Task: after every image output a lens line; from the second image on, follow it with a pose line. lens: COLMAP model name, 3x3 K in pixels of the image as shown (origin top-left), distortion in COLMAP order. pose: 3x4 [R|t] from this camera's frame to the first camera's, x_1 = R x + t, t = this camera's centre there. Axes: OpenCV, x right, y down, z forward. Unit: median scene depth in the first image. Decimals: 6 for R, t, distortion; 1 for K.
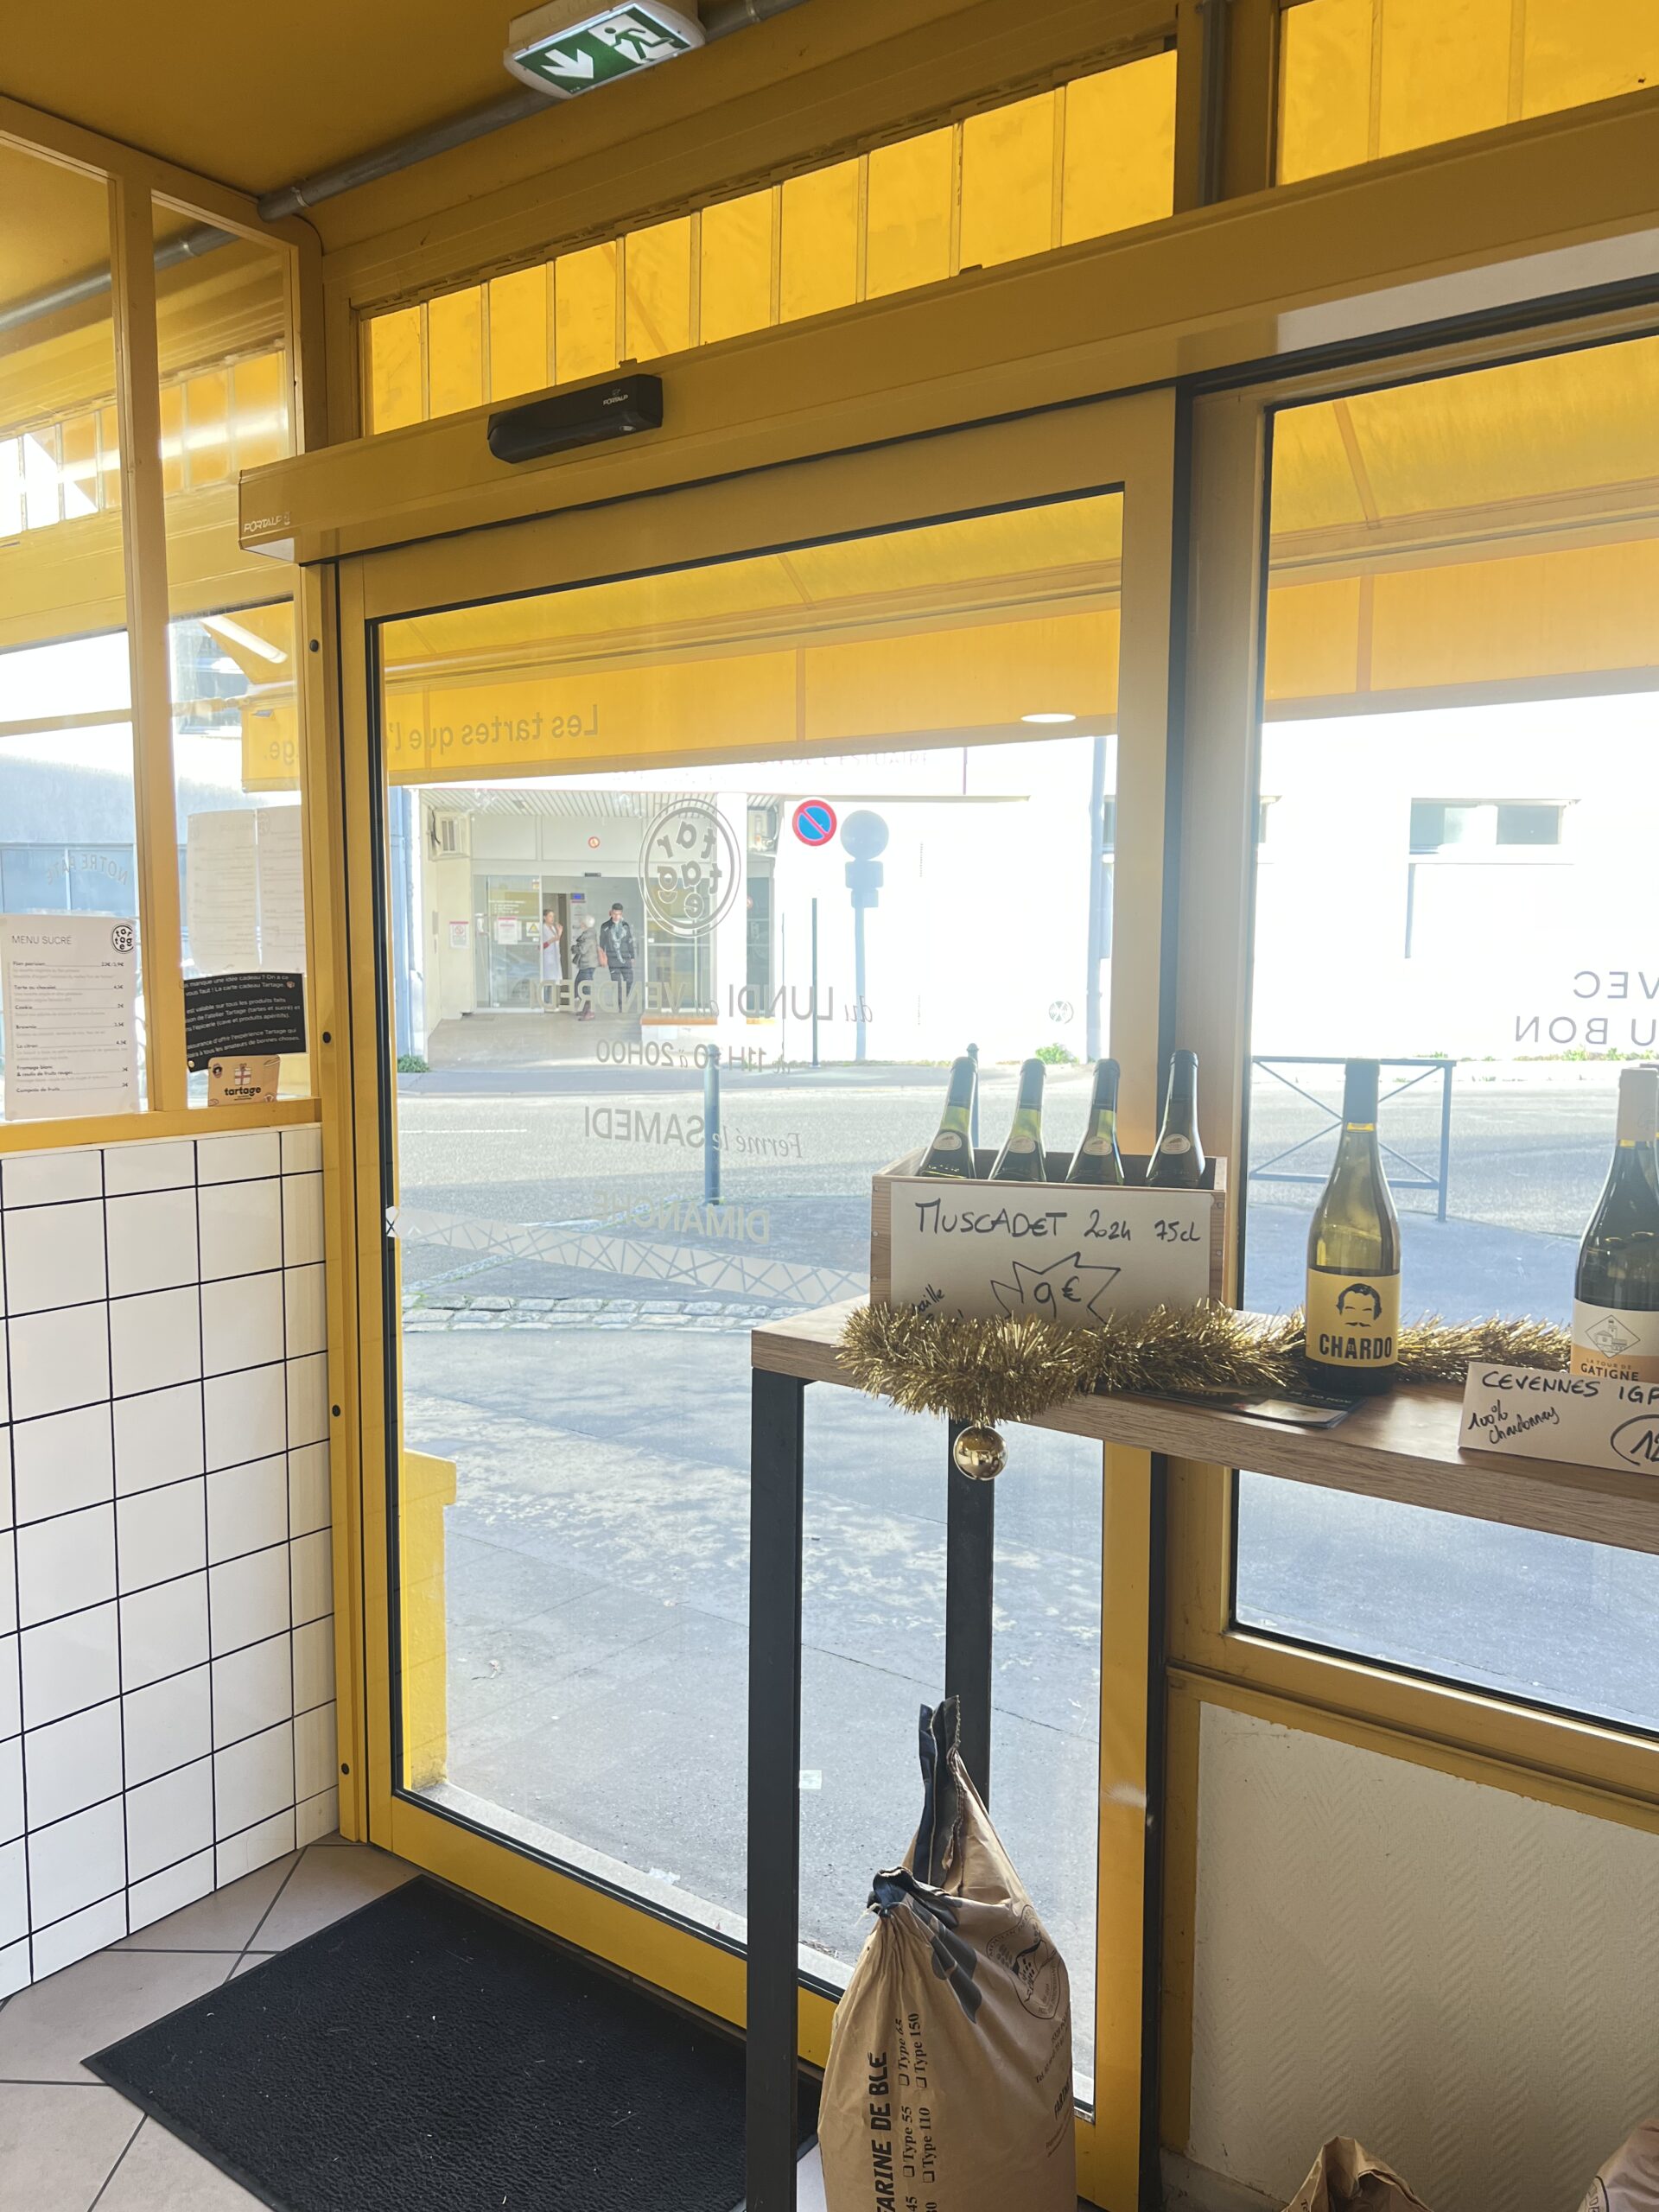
lens RADIAL K [[1679.3, 0, 829.3], [0, 1679.3, 1110.9], [0, 0, 1]] dist [-0.015216, -0.002022]
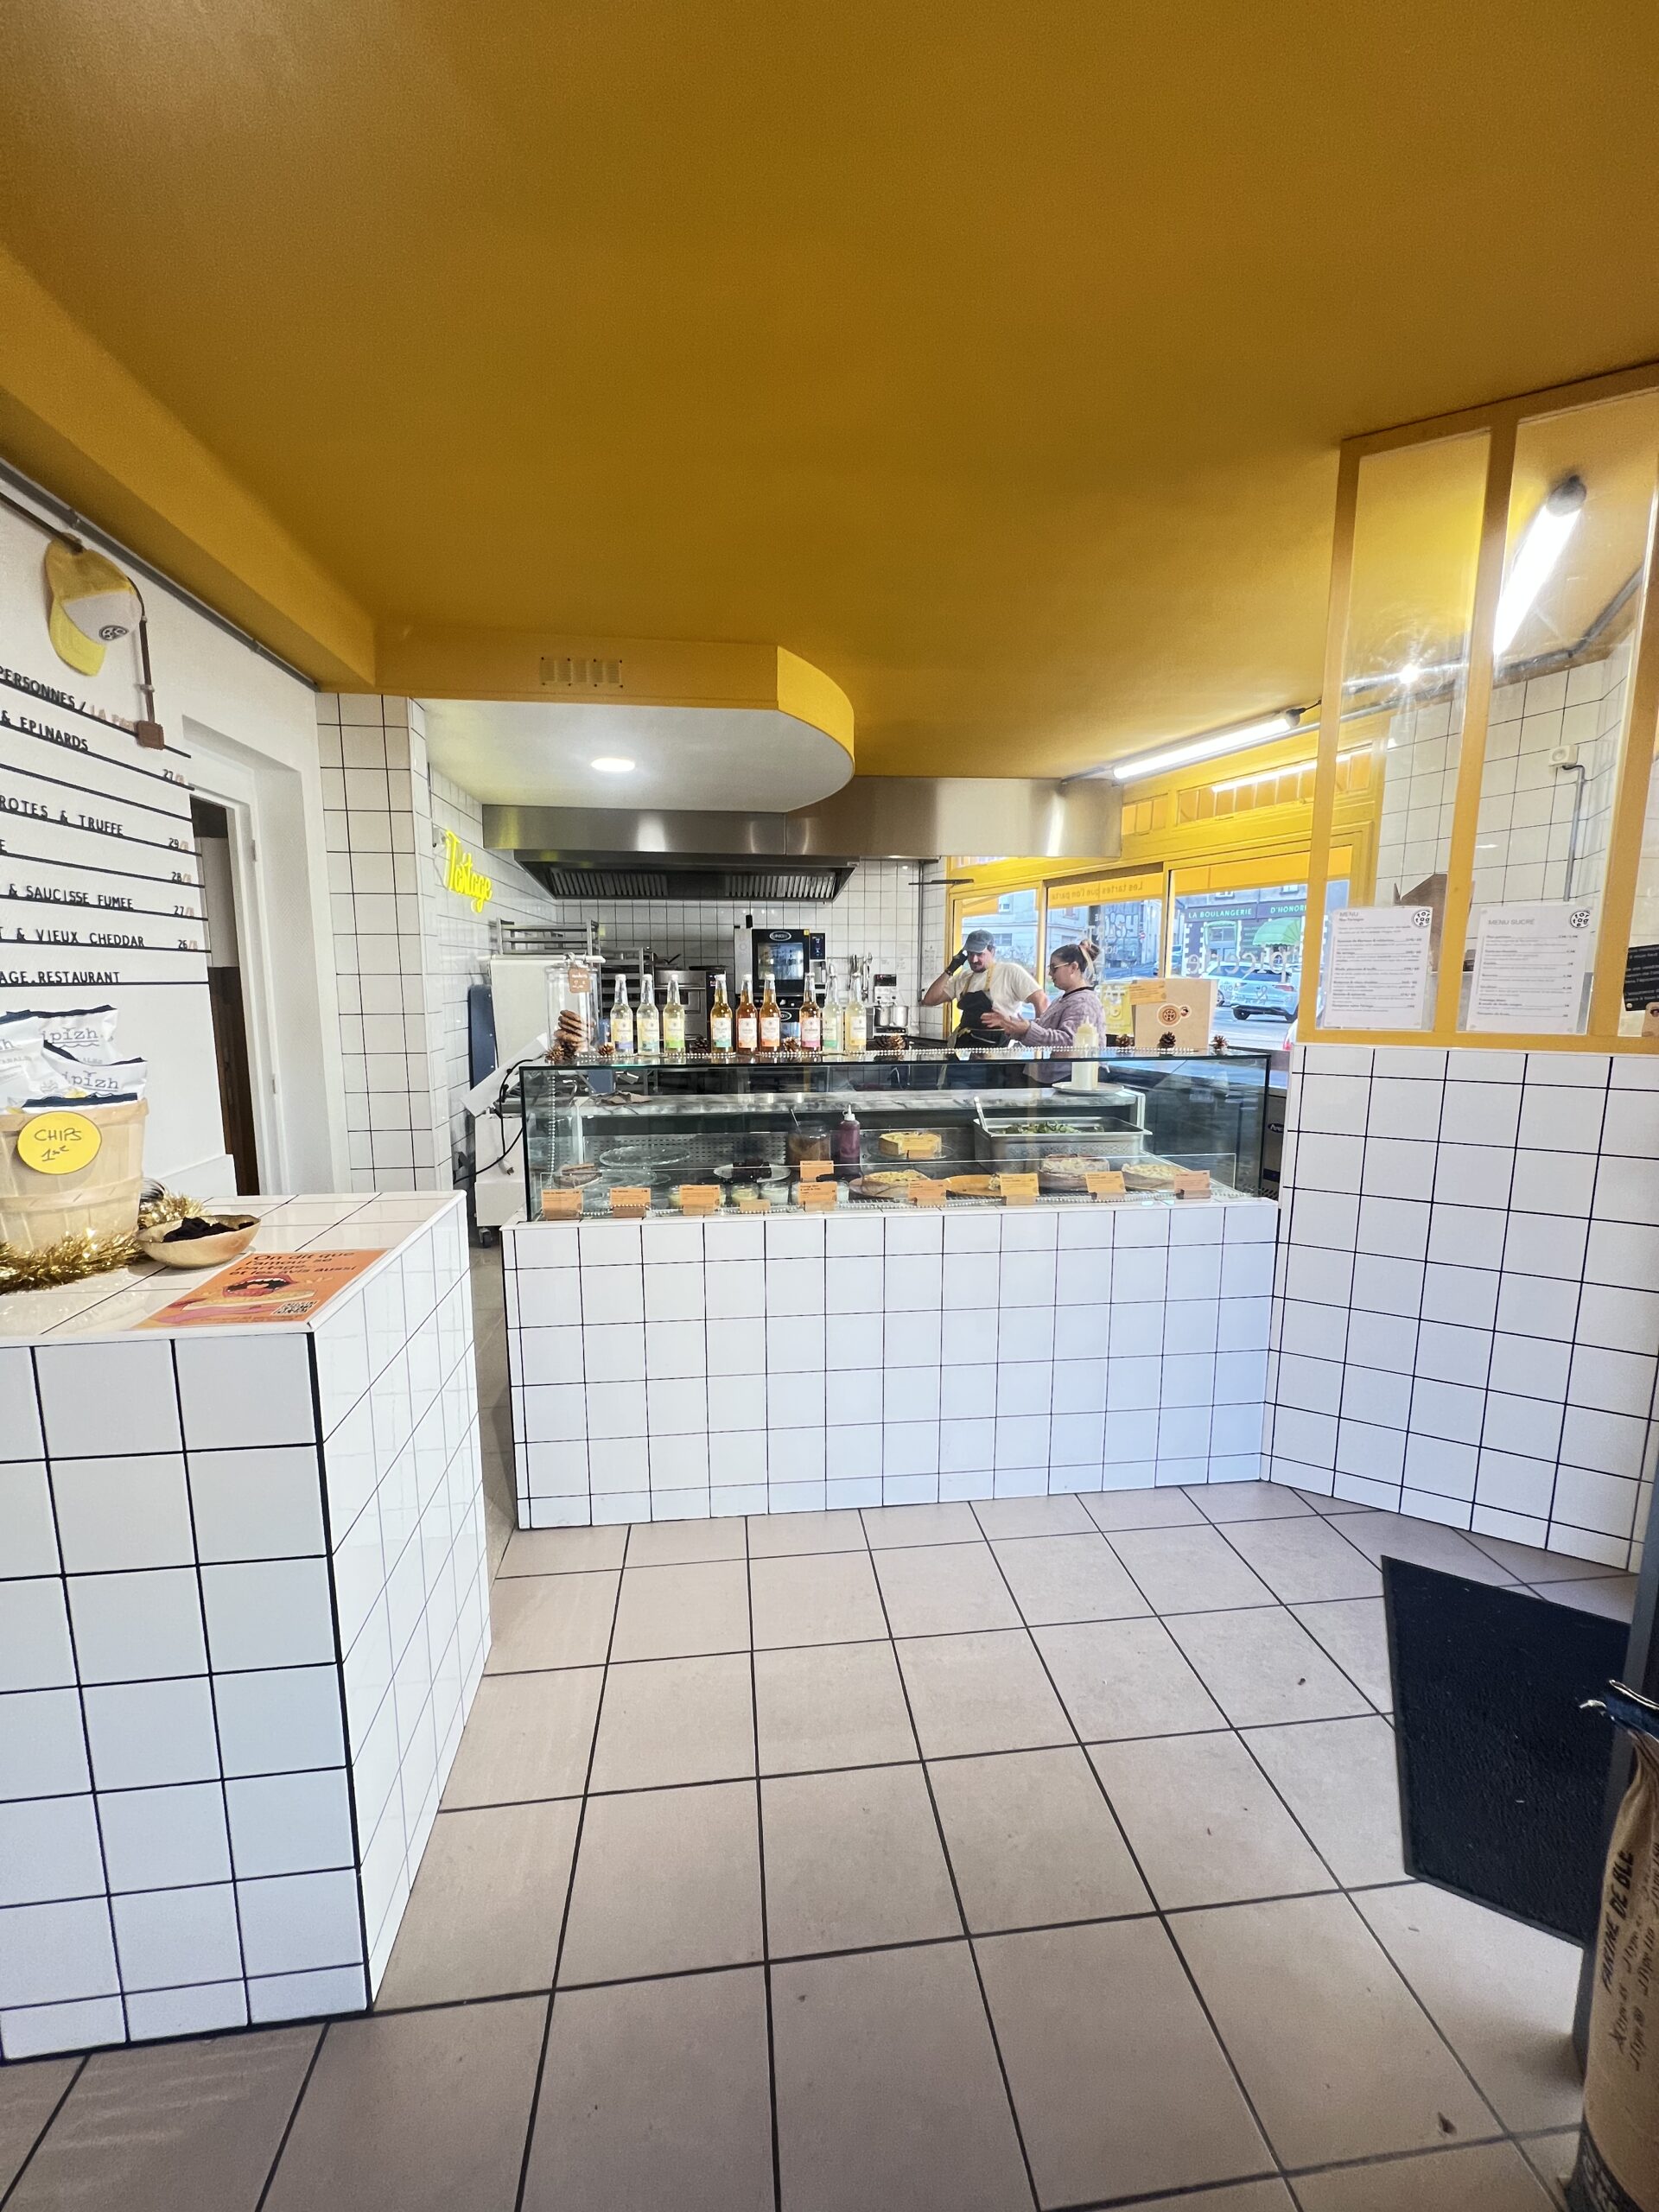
lens RADIAL K [[888.6, 0, 825.3], [0, 888.6, 1102.2], [0, 0, 1]] dist [0.002066, 0.000092]
pose [[0.126975, 0.139858, -0.981996, 0.314813], [-0.098150, 0.986923, 0.127869, 0.025585], [0.987038, 0.080147, 0.139041, 0.219042]]
